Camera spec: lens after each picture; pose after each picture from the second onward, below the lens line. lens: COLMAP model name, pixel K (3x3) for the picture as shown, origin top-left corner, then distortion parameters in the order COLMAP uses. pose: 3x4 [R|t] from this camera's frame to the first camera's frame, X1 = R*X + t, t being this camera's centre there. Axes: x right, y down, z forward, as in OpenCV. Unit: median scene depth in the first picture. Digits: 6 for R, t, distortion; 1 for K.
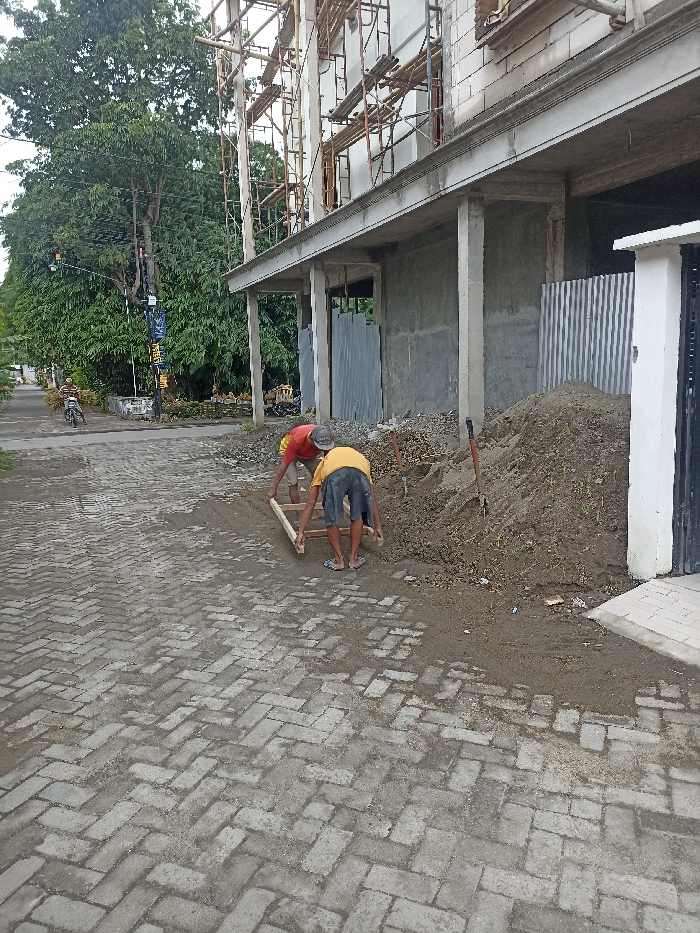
lens RADIAL K [[683.7, 0, 353.6], [0, 683.7, 471.4], [0, 0, 1]] dist [0.031387, -0.016922]
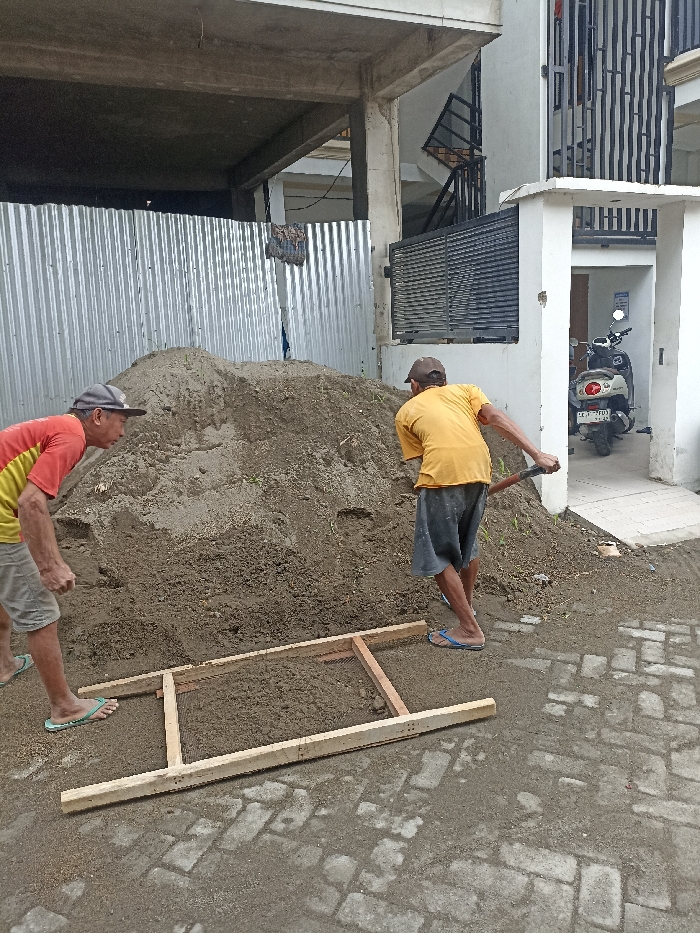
lens RADIAL K [[683.7, 0, 352.6], [0, 683.7, 464.6], [0, 0, 1]] dist [0.031387, -0.016922]
pose [[0.029338, -0.171708, 0.984711, -0.259066], [0.196369, 0.966928, 0.162756, -0.062139], [-0.980091, 0.188592, 0.062086, 0.513141]]
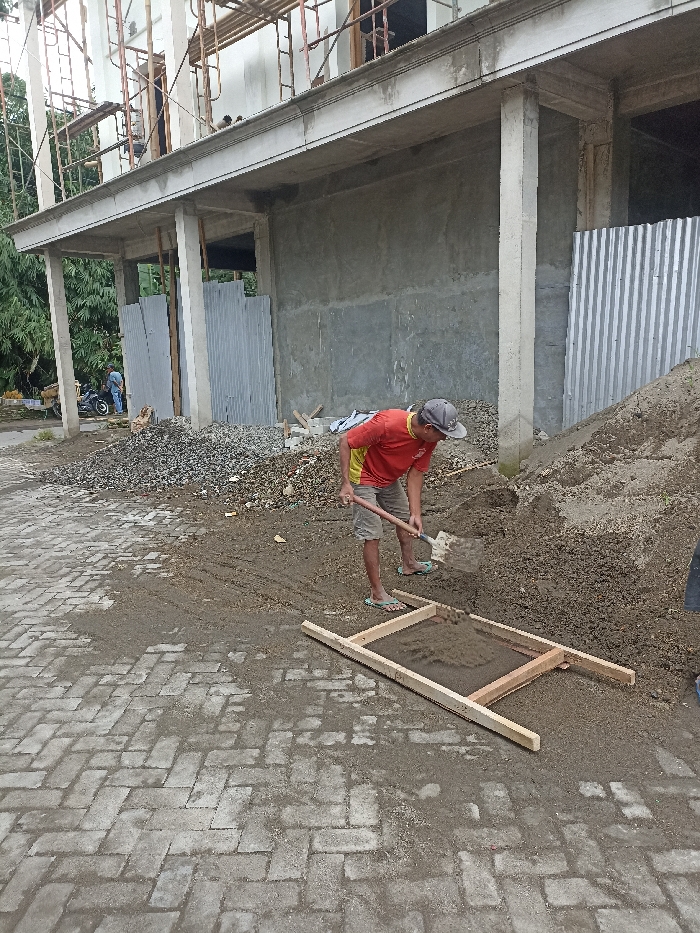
lens RADIAL K [[683.7, 0, 348.8], [0, 683.7, 464.6], [0, 0, 1]] dist [0.031387, -0.016922]
pose [[0.938217, -0.057530, 0.341231, -0.172187], [0.057878, 0.998282, 0.009169, -0.033124], [-0.341172, 0.011147, 0.939935, 0.297919]]
